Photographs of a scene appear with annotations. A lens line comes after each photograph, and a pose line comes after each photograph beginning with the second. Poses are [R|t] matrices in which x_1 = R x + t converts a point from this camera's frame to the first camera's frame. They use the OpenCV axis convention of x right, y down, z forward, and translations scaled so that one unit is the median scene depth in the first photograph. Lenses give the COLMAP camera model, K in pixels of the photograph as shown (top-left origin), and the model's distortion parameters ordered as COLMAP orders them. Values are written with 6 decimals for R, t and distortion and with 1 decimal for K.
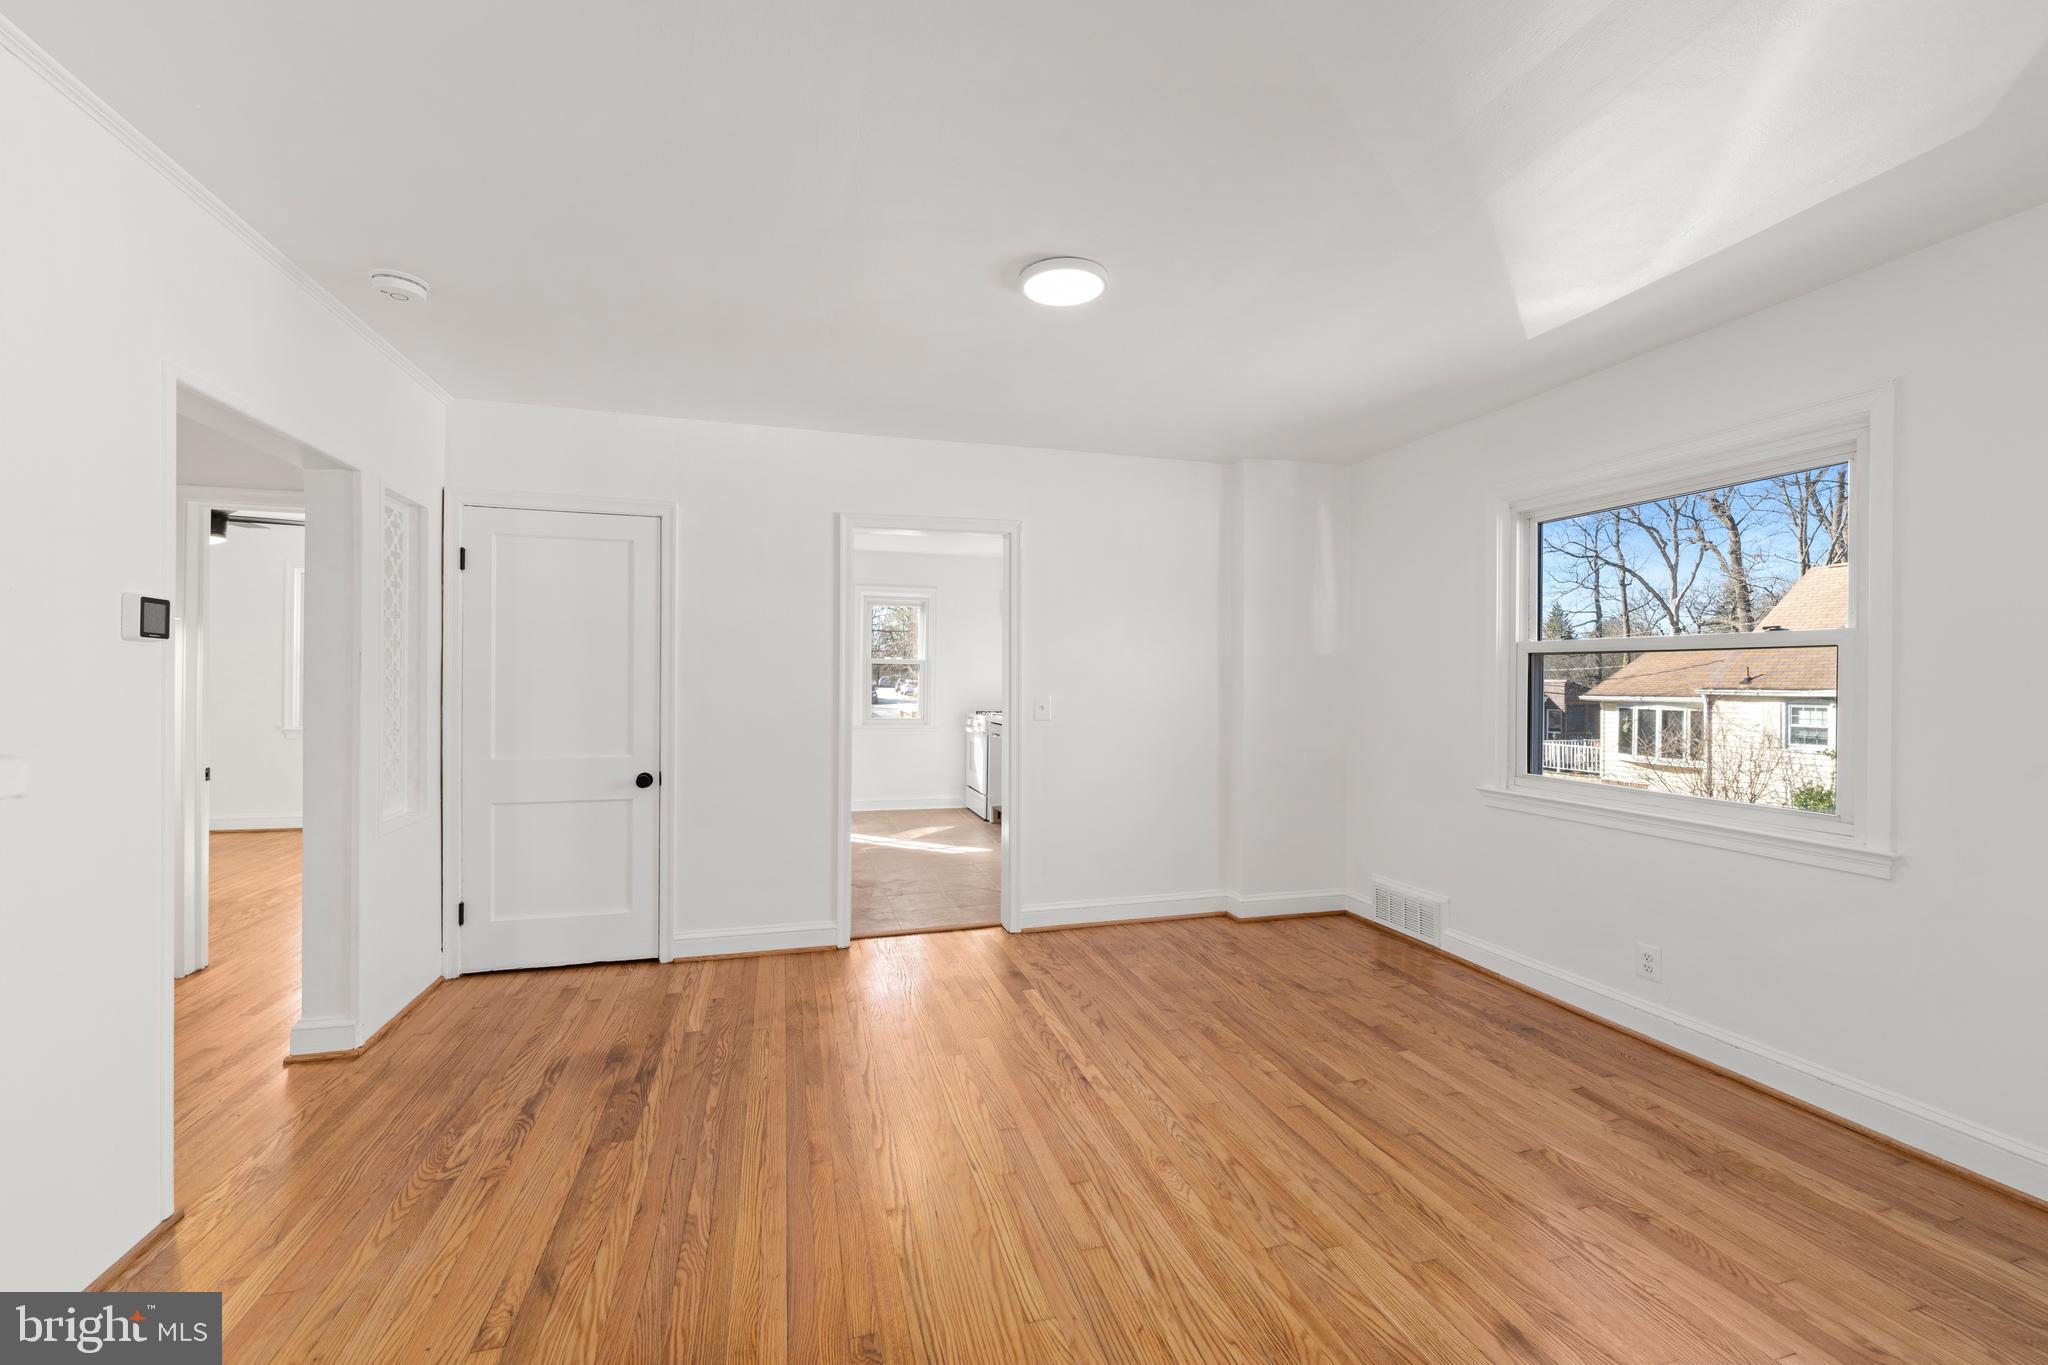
lens RADIAL K [[838.9, 0, 1018.5], [0, 838.9, 675.0], [0, 0, 1]] dist [0.004009, -0.001804]
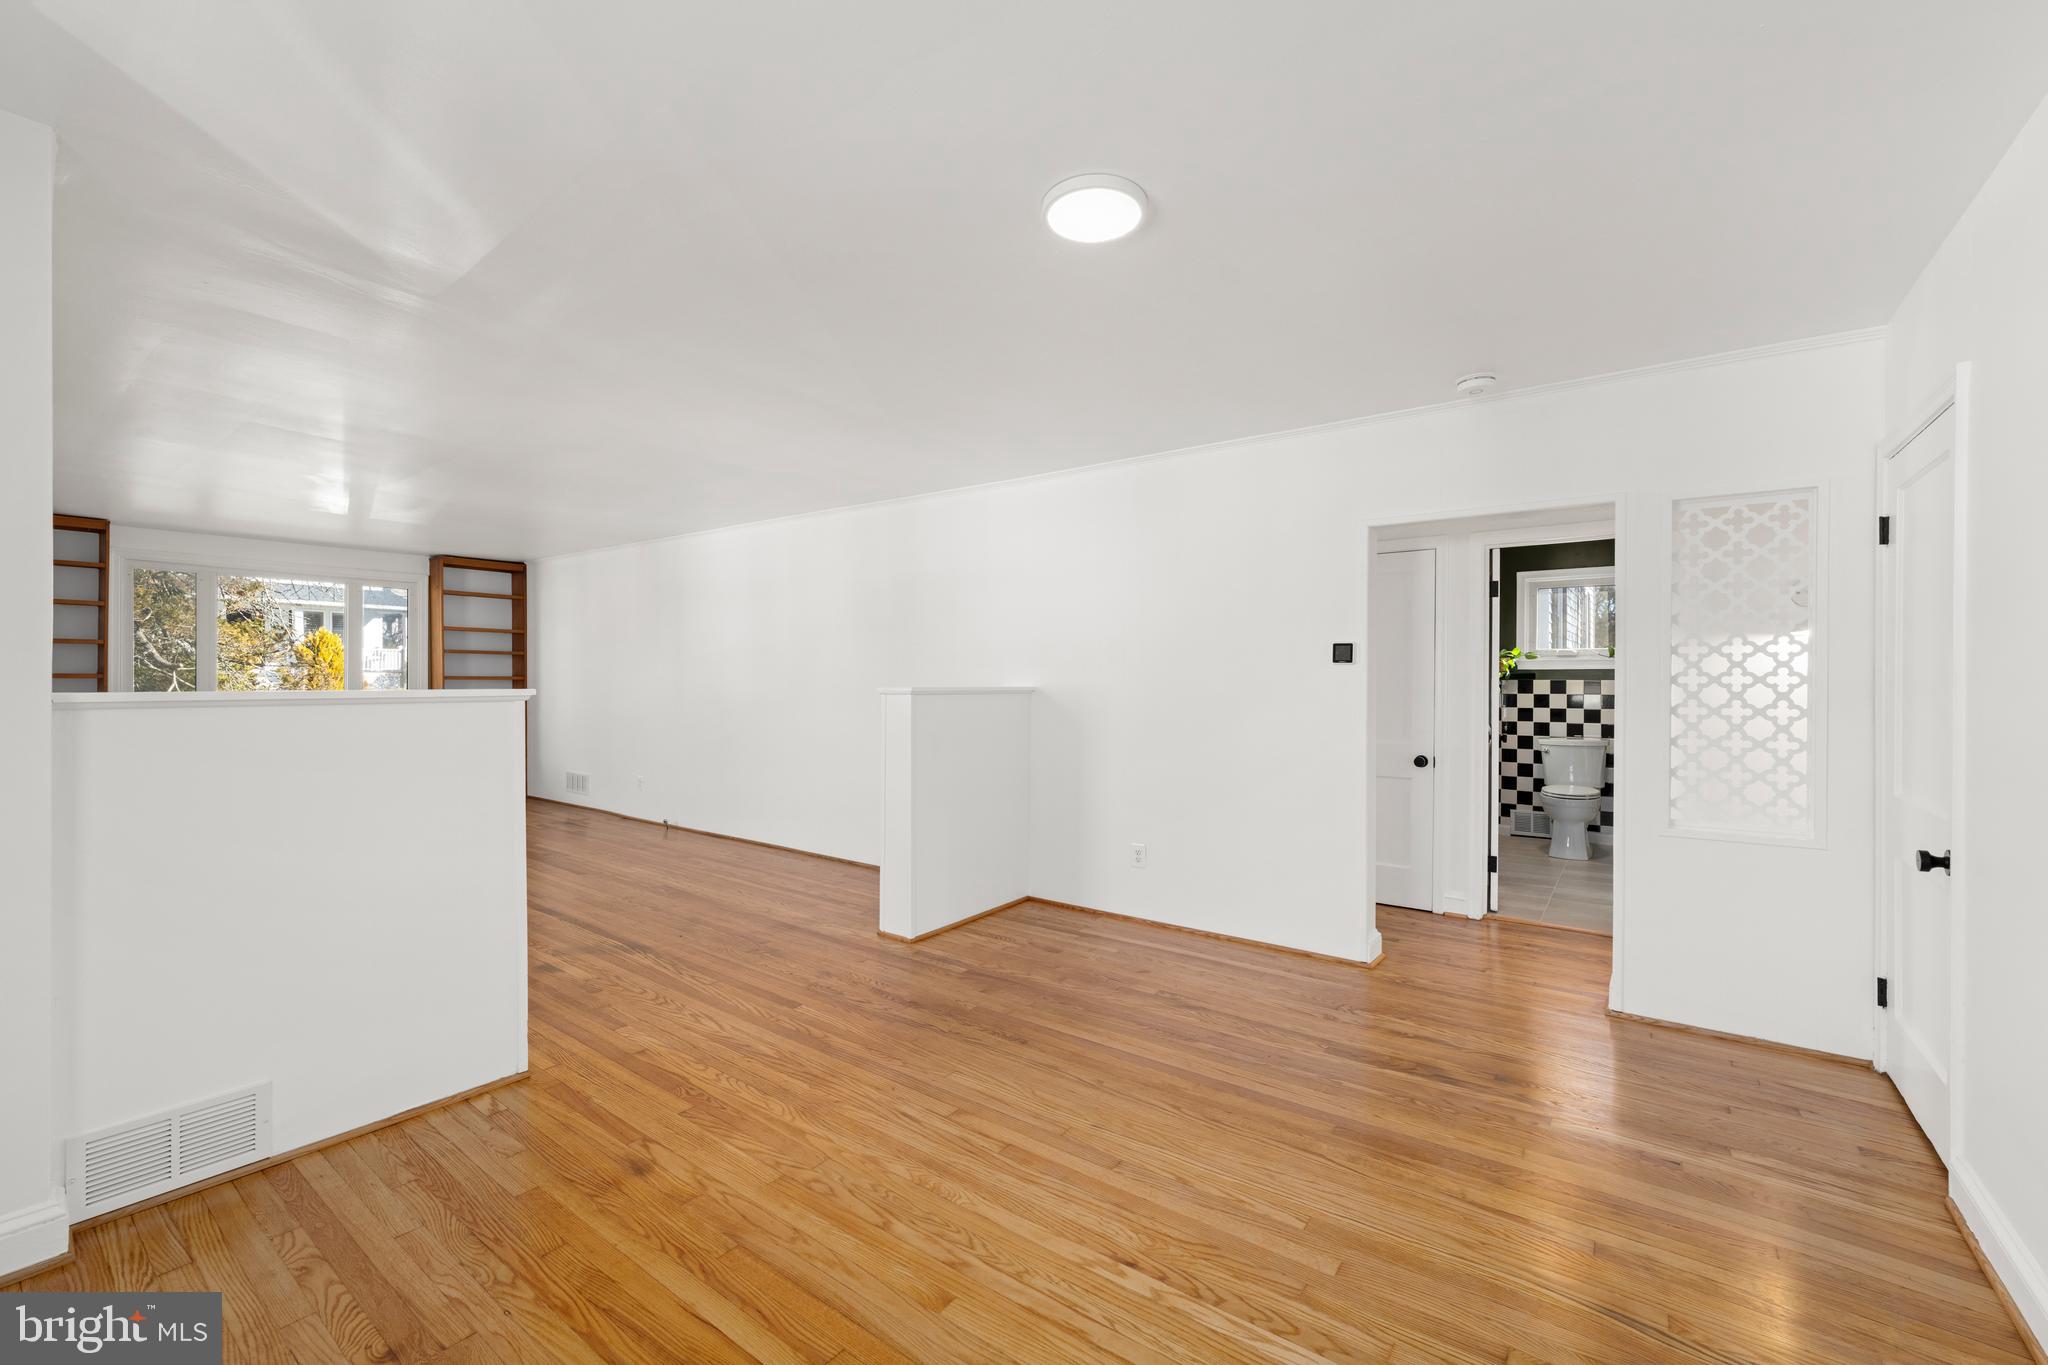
lens RADIAL K [[838.9, 0, 1014.3], [0, 838.9, 684.4], [0, 0, 1]] dist [0.004009, -0.001804]
pose [[-0.803675, -0.005498, -0.595043, 0.680017], [-0.006392, 0.999979, -0.000606, 0.014027], [0.595034, 0.003317, -0.803694, 1.803485]]
